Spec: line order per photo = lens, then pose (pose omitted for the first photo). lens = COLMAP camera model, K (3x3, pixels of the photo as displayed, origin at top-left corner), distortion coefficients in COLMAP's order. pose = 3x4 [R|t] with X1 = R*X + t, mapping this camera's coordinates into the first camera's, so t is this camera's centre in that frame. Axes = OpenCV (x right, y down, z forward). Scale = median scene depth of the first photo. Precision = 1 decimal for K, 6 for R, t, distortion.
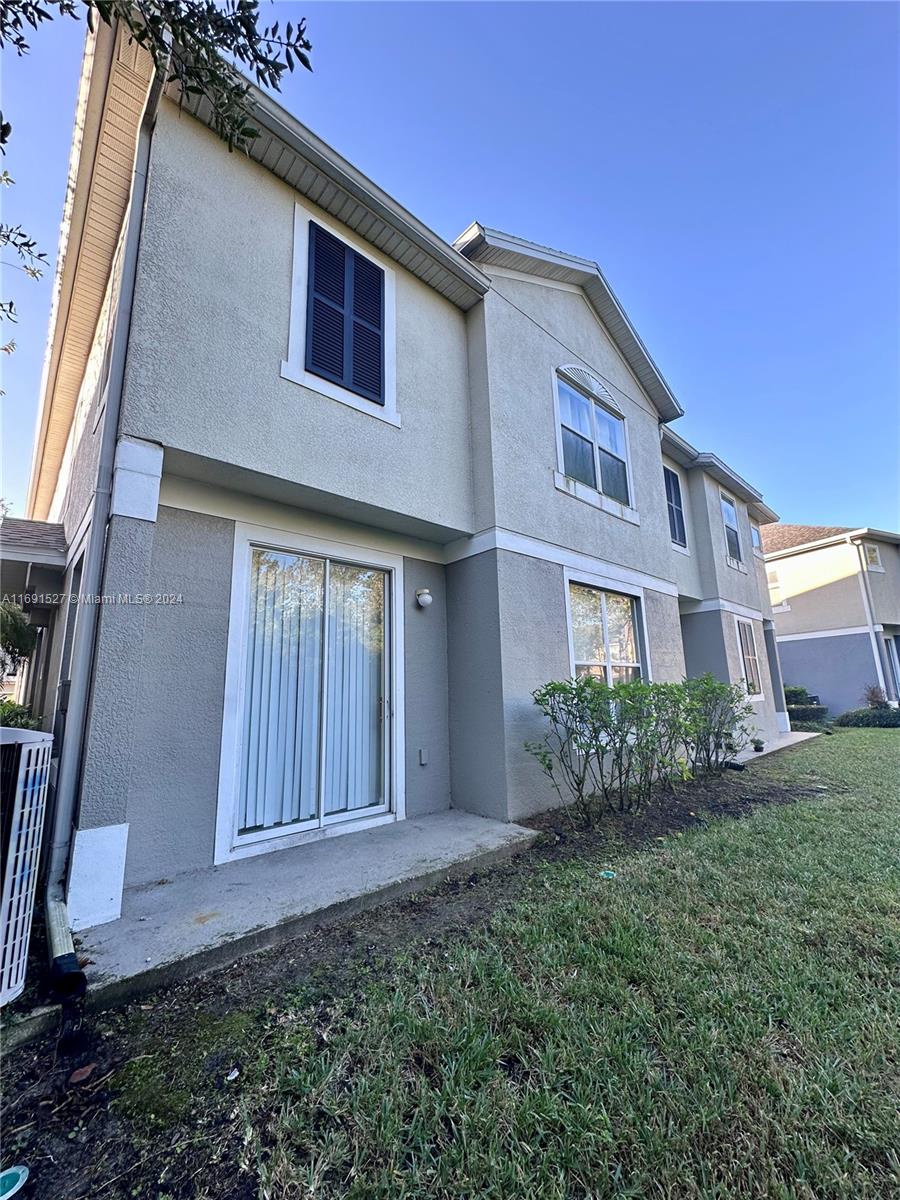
lens RADIAL K [[478.3, 0, 450.4], [0, 478.3, 599.3], [0, 0, 1]] dist [-0.004632, 0.001315]
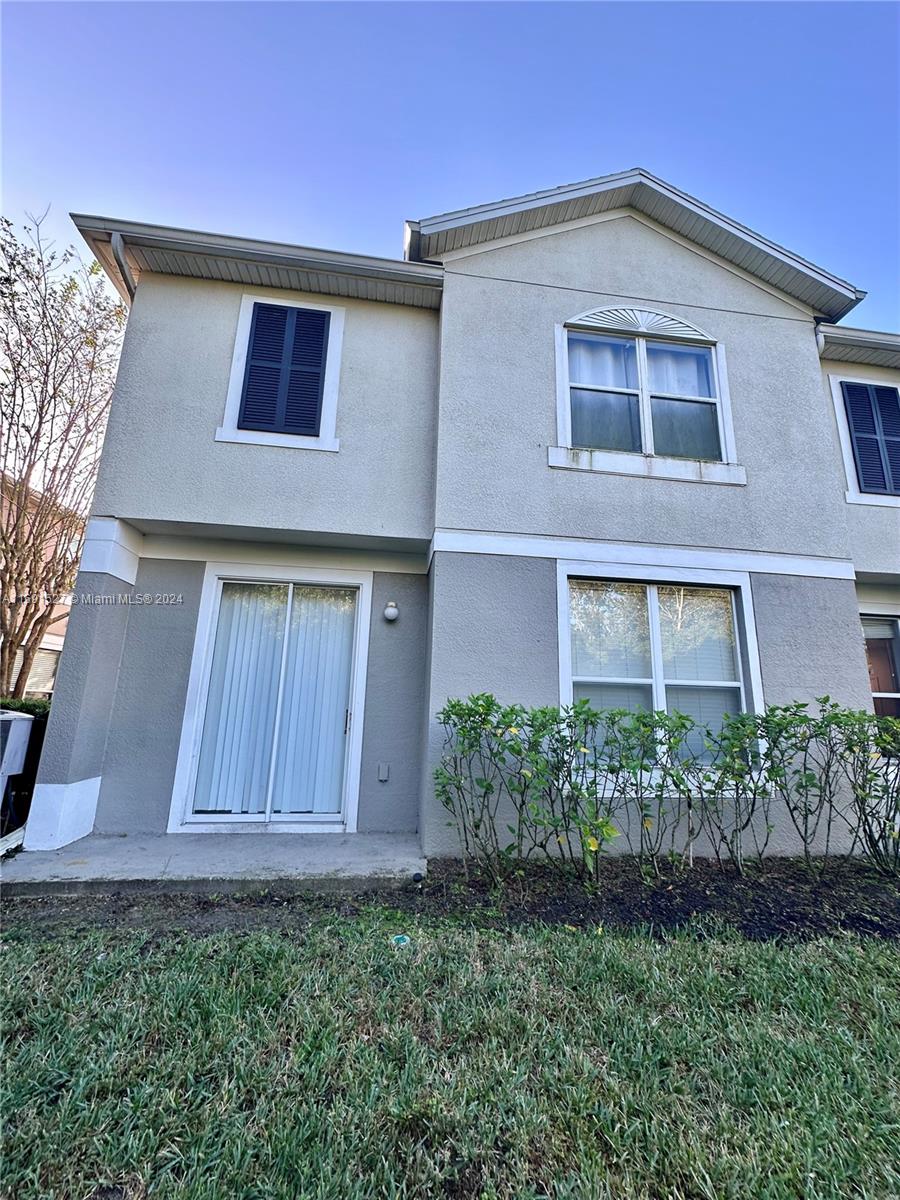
lens RADIAL K [[478.3, 0, 450.7], [0, 478.3, 599.7], [0, 0, 1]] dist [-0.004632, 0.001315]
pose [[0.817786, -0.081118, -0.569776, 0.662283], [0.063434, 0.996690, -0.050852, 0.034622], [0.572015, 0.005443, 0.820225, 0.278761]]
